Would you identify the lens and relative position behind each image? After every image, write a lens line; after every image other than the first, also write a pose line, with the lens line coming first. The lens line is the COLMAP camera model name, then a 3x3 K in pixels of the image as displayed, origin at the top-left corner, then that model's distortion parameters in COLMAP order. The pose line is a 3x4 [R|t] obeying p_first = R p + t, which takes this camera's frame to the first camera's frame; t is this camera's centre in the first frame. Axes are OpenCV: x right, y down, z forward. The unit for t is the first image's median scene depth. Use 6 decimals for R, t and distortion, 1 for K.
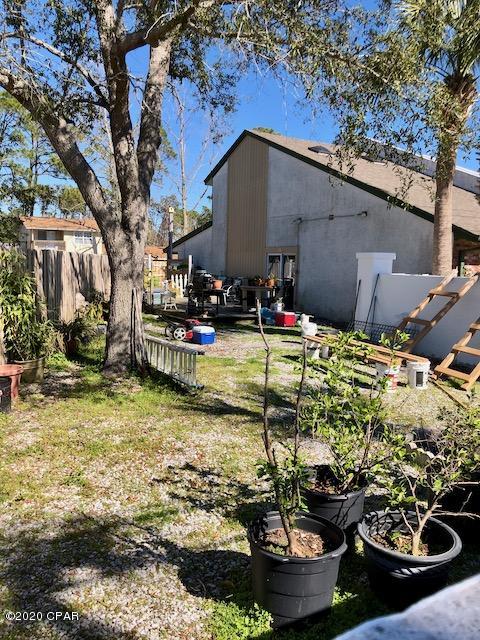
lens RADIAL K [[543.9, 0, 238.9], [0, 543.9, 319.8], [0, 0, 1]] dist [0.062575, -0.051769]
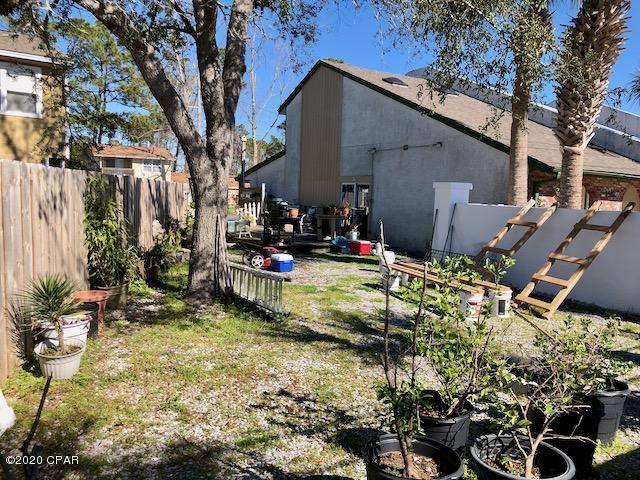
lens RADIAL K [[543.9, 0, 319.9], [0, 543.9, 240.3], [0, 0, 1]] dist [0.062575, -0.051769]
pose [[0.999650, 0.007998, 0.025201, -0.031252], [-0.007574, 0.999829, -0.016871, 0.004138], [-0.025331, 0.016674, 0.999540, -0.002041]]
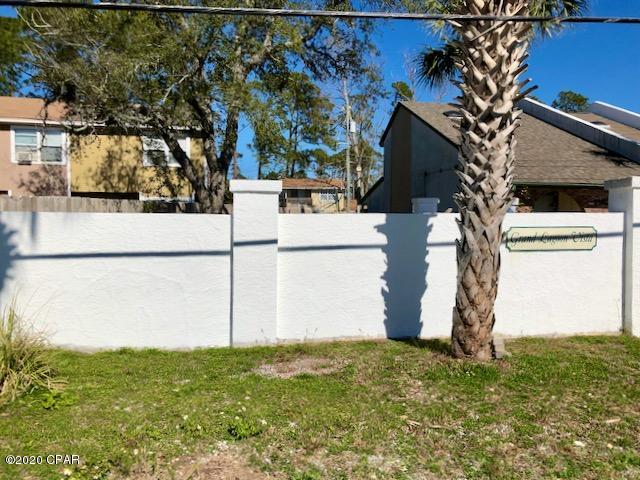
lens RADIAL K [[543.9, 0, 319.6], [0, 543.9, 240.2], [0, 0, 1]] dist [0.062575, -0.051769]
pose [[0.942385, -0.007660, -0.334443, 0.719401], [-0.012795, 0.998181, -0.058914, 0.098028], [0.334285, 0.059799, 0.940573, -0.533293]]
